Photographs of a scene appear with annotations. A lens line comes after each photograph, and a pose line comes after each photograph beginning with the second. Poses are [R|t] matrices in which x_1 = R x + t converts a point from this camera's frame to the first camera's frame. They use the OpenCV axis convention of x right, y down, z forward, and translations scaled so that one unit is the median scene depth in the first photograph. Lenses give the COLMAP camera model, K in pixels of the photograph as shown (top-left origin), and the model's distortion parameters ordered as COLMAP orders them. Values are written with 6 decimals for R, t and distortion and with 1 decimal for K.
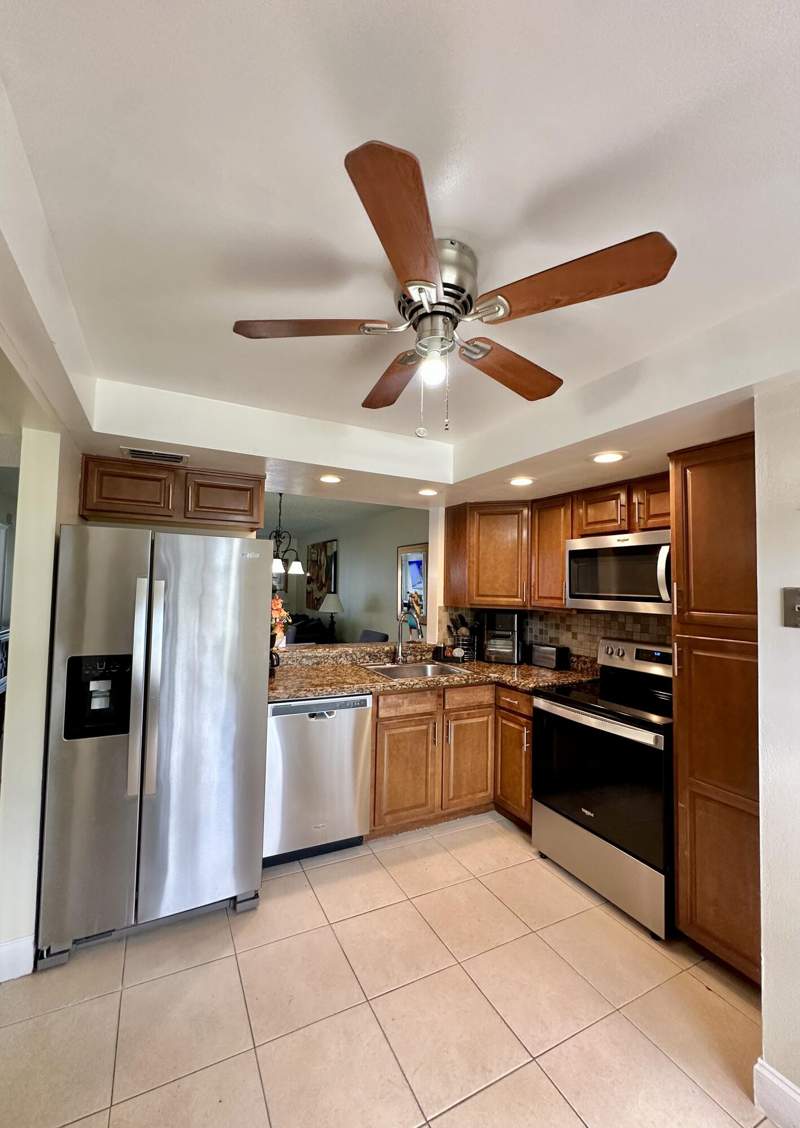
lens RADIAL K [[450.8, 0, 380.0], [0, 450.8, 564.1], [0, 0, 1]] dist [-0.006279, 0.000983]
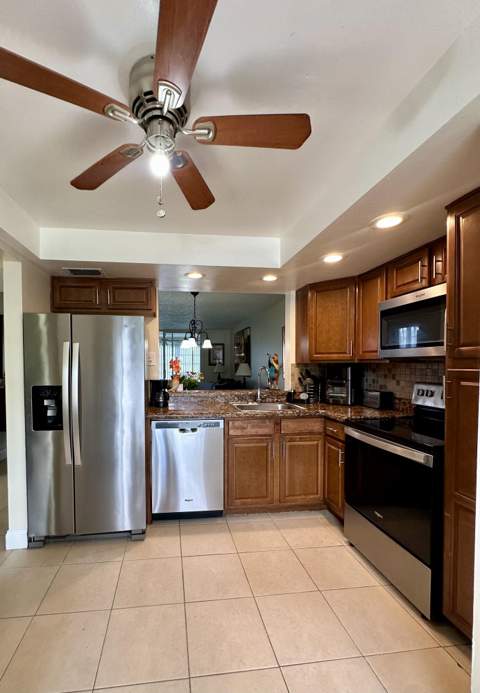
lens RADIAL K [[298.0, 0, 203.1], [0, 298.0, 372.3], [0, 0, 1]] dist [-0.004411, 0.000284]
pose [[0.942261, -0.016926, -0.334451, 0.261596], [0.040844, 0.997074, 0.064609, 0.072691], [0.332379, -0.074539, 0.940196, 0.072562]]
